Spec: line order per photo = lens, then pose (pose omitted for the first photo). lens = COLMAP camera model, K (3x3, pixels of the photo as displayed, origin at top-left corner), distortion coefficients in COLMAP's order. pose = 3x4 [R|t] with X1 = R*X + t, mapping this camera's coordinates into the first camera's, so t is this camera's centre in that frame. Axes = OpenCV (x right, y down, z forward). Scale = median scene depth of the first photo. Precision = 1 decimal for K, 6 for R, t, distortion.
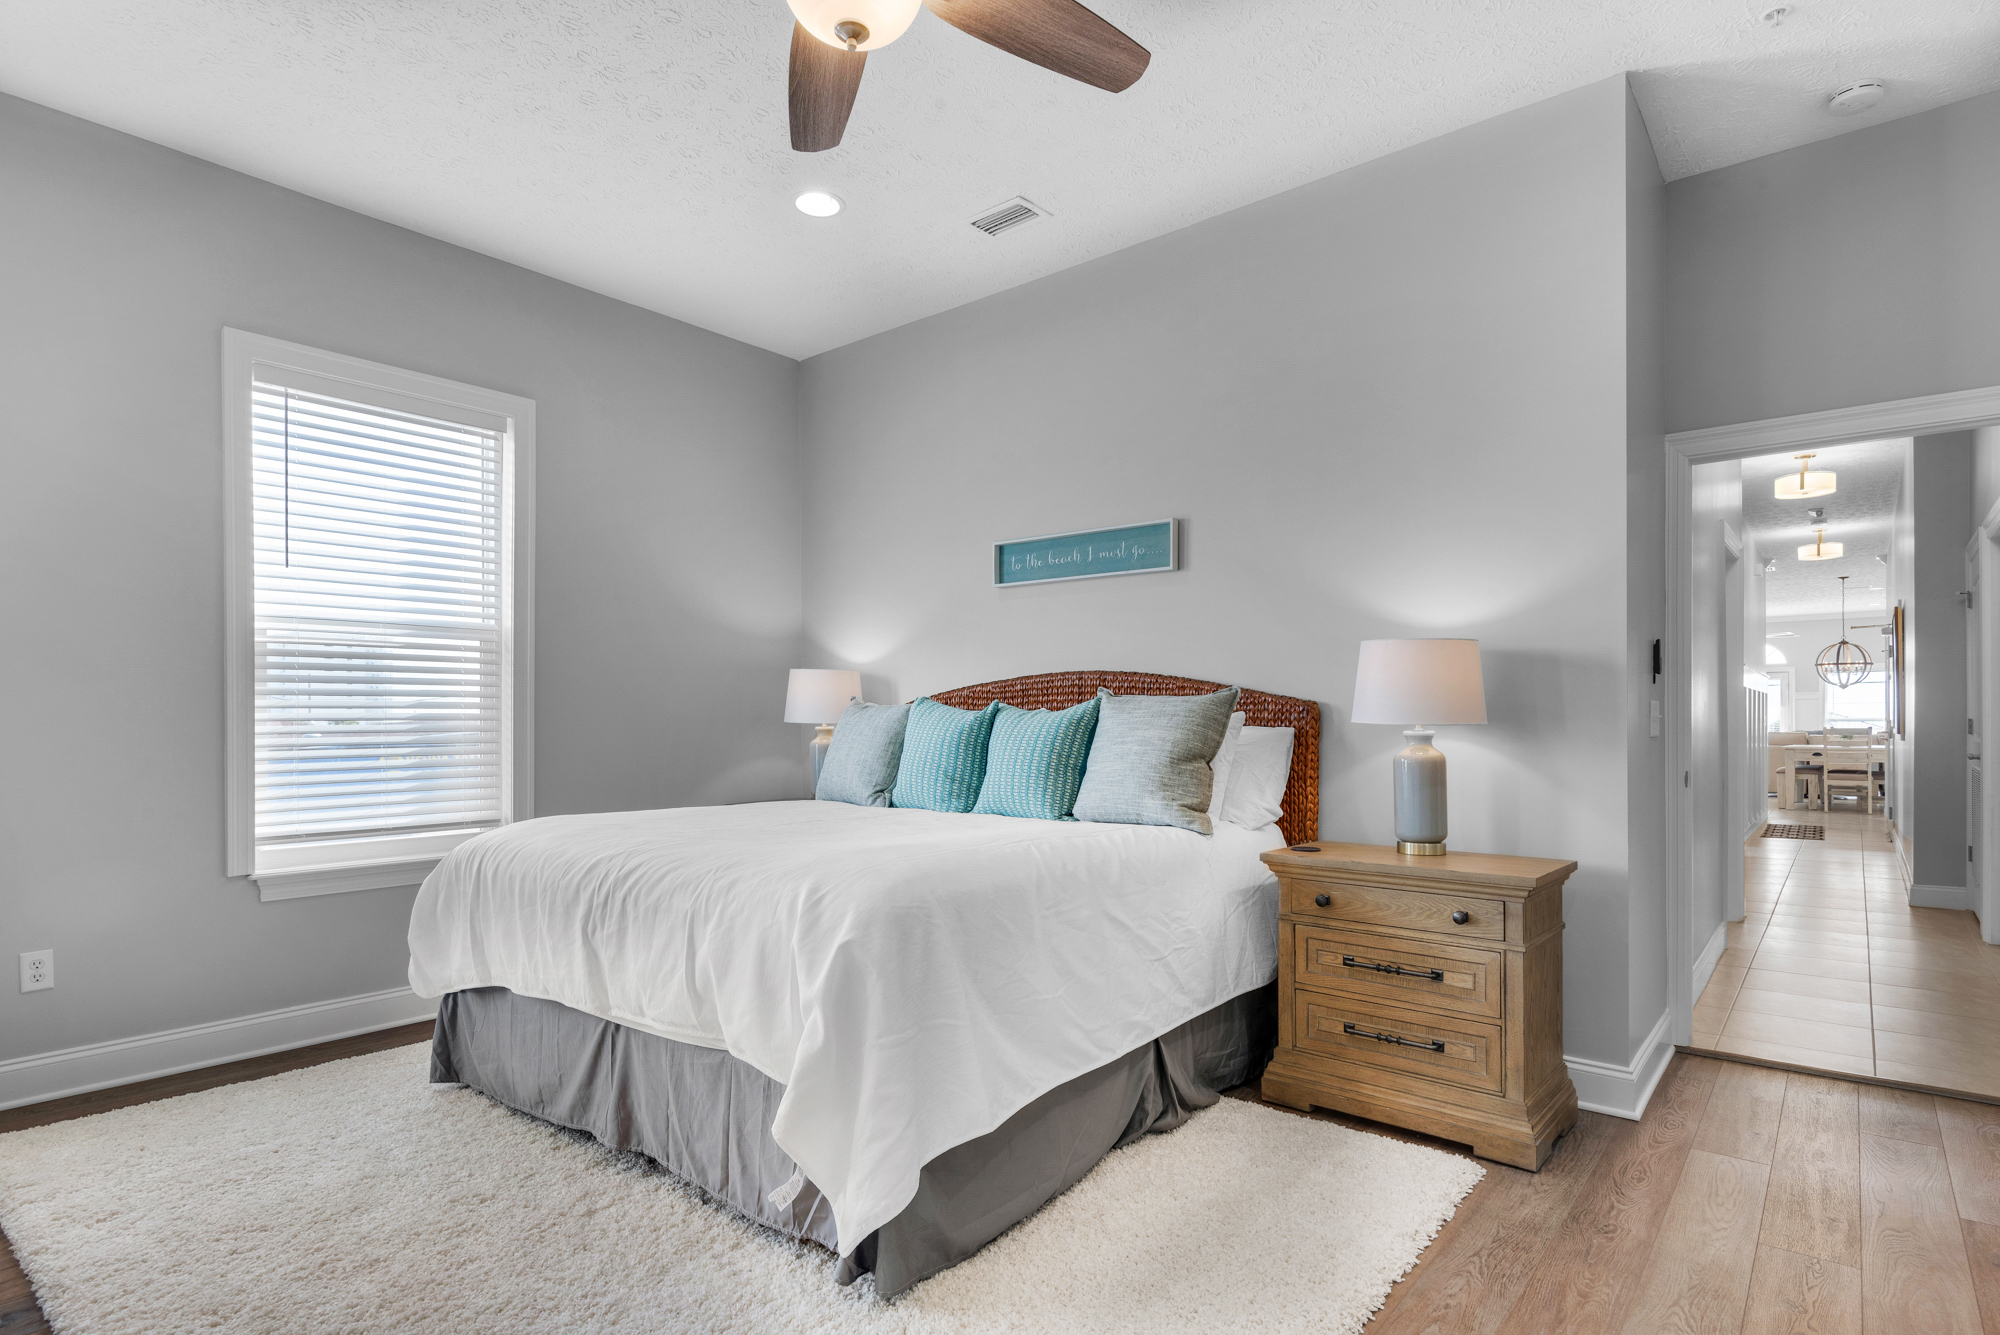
lens RADIAL K [[1018.9, 0, 994.9], [0, 1018.9, 678.6], [0, 0, 1]] dist [0.015747, -0.012436]
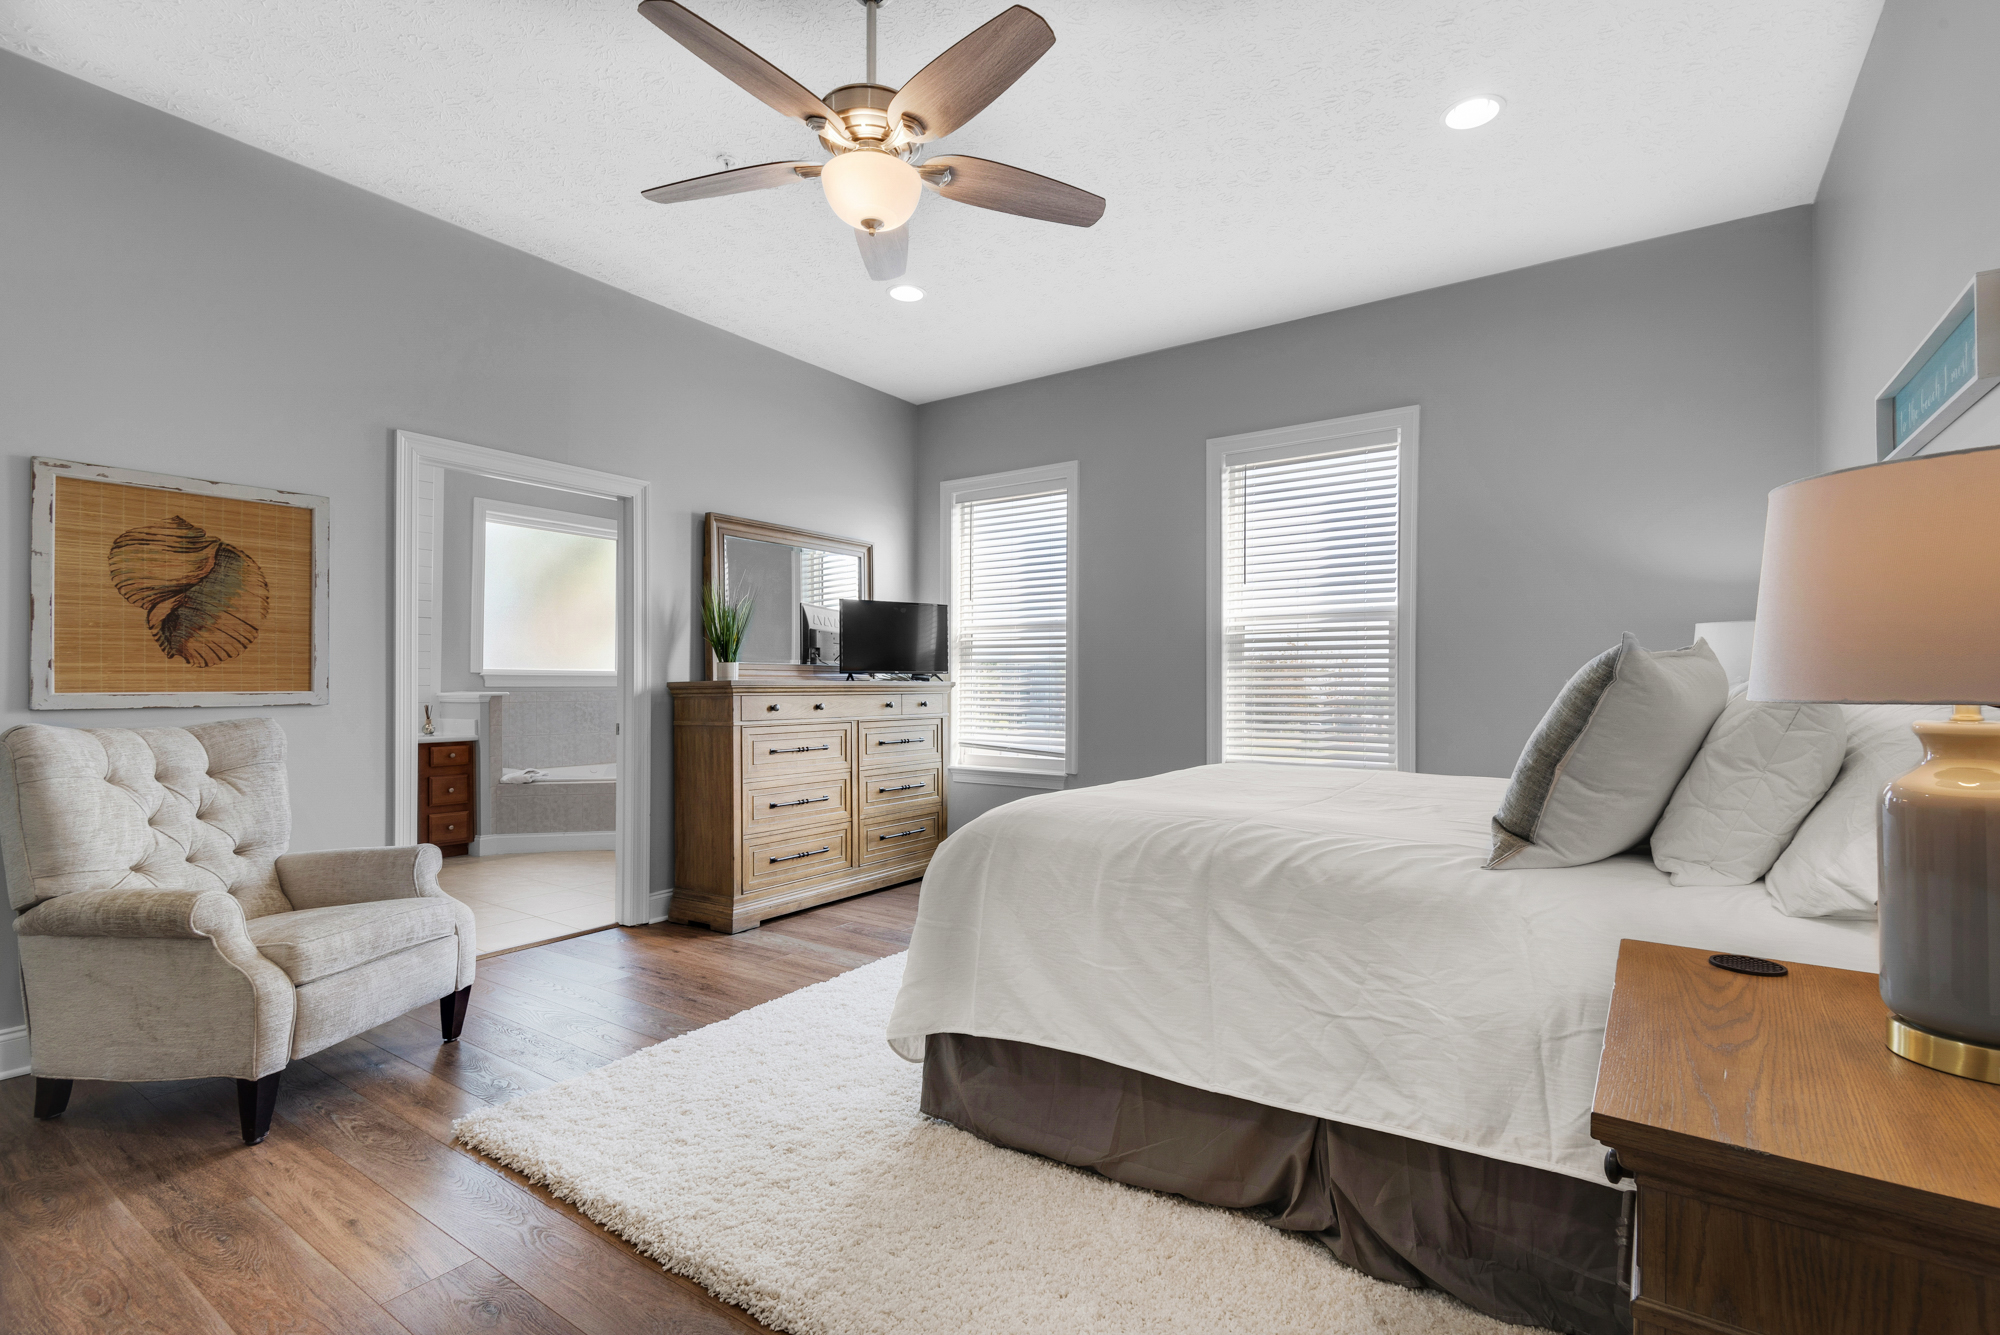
lens RADIAL K [[920.4, 0, 995.5], [0, 920.4, 679.7], [0, 0, 1]] dist [0.012591, -0.009234]
pose [[0.090204, -0.013240, -0.995835, 0.759901], [0.020415, 0.999726, -0.011443, 0.039605], [0.995714, -0.019298, 0.090450, 0.684422]]
